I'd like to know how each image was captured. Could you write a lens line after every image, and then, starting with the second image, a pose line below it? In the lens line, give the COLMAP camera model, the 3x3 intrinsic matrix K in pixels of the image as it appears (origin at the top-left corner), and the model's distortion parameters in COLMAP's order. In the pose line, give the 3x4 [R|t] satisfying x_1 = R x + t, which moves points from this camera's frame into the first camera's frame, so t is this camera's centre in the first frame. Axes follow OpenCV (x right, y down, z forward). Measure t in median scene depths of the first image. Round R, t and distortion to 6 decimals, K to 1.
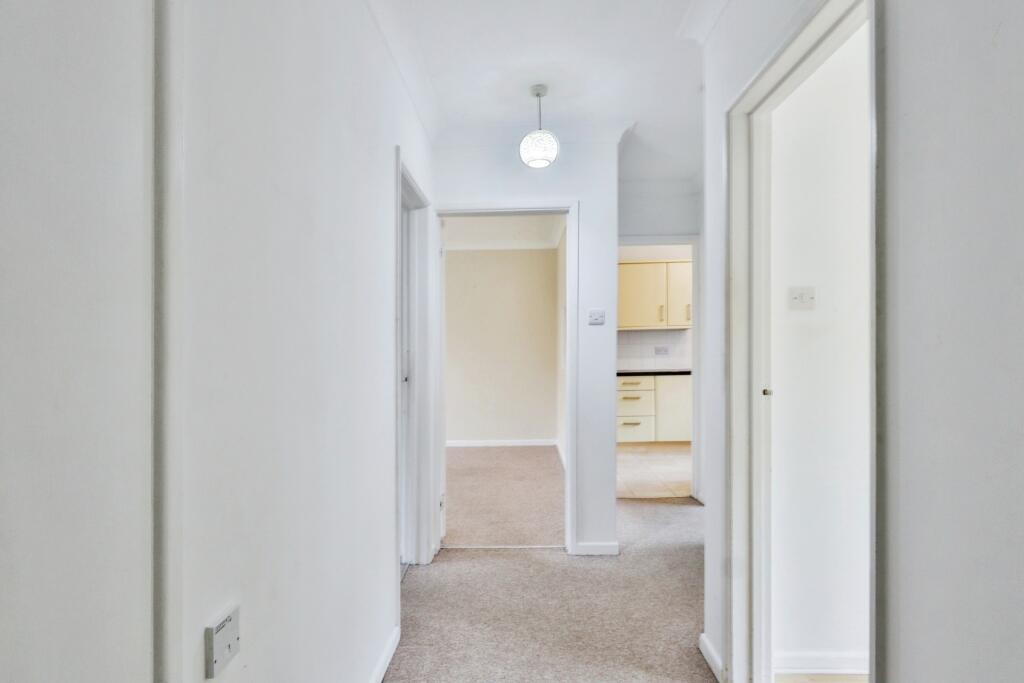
lens RADIAL K [[538.3, 0, 507.9], [0, 538.3, 331.6], [0, 0, 1]] dist [-0.020605, 0.000578]
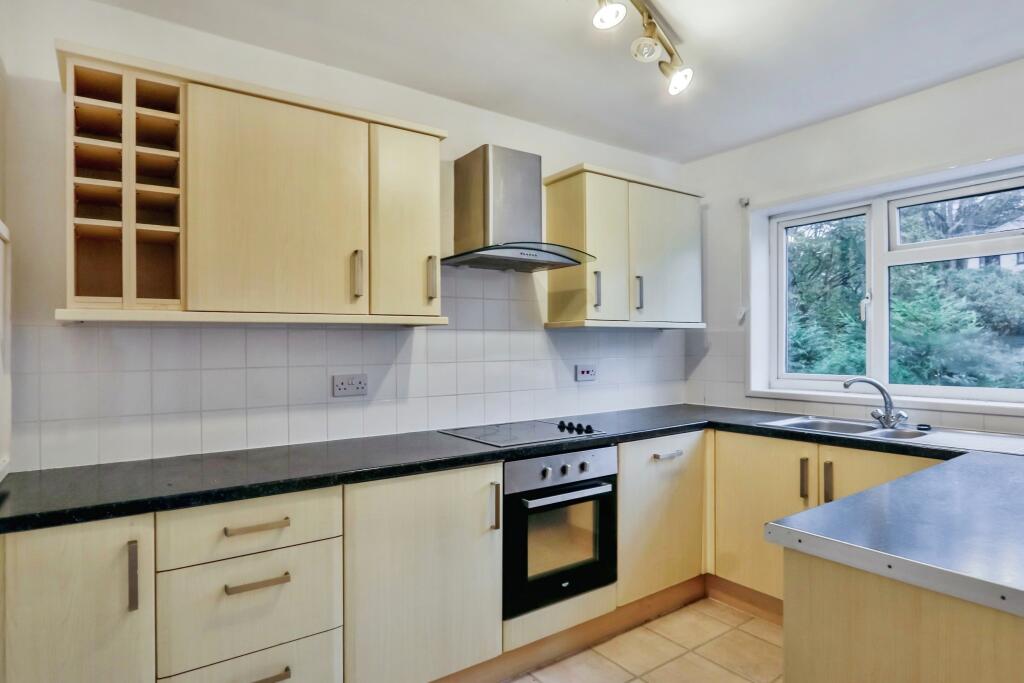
lens RADIAL K [[552.3, 0, 507.2], [0, 552.3, 337.4], [0, 0, 1]] dist [-0.017354, 0.000675]
pose [[0.784557, 0.001299, 0.620055, 0.154145], [0.007372, 0.999908, -0.011423, 0.007549], [-0.620013, 0.013533, 0.784475, 0.687753]]
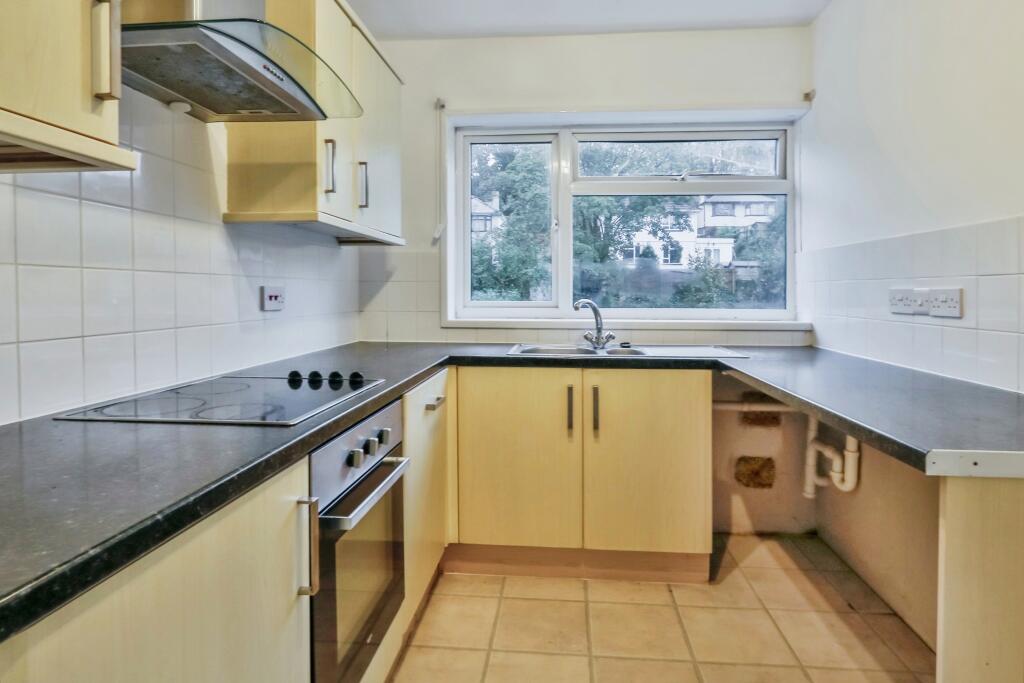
lens RADIAL K [[571.4, 0, 512.9], [0, 571.4, 300.8], [0, 0, 1]] dist [-0.014205, 0.000350]
pose [[0.043385, -0.016040, 0.998930, 0.191893], [-0.008810, 0.999826, 0.016437, 0.030707], [-0.999020, -0.009513, 0.043236, 0.896766]]
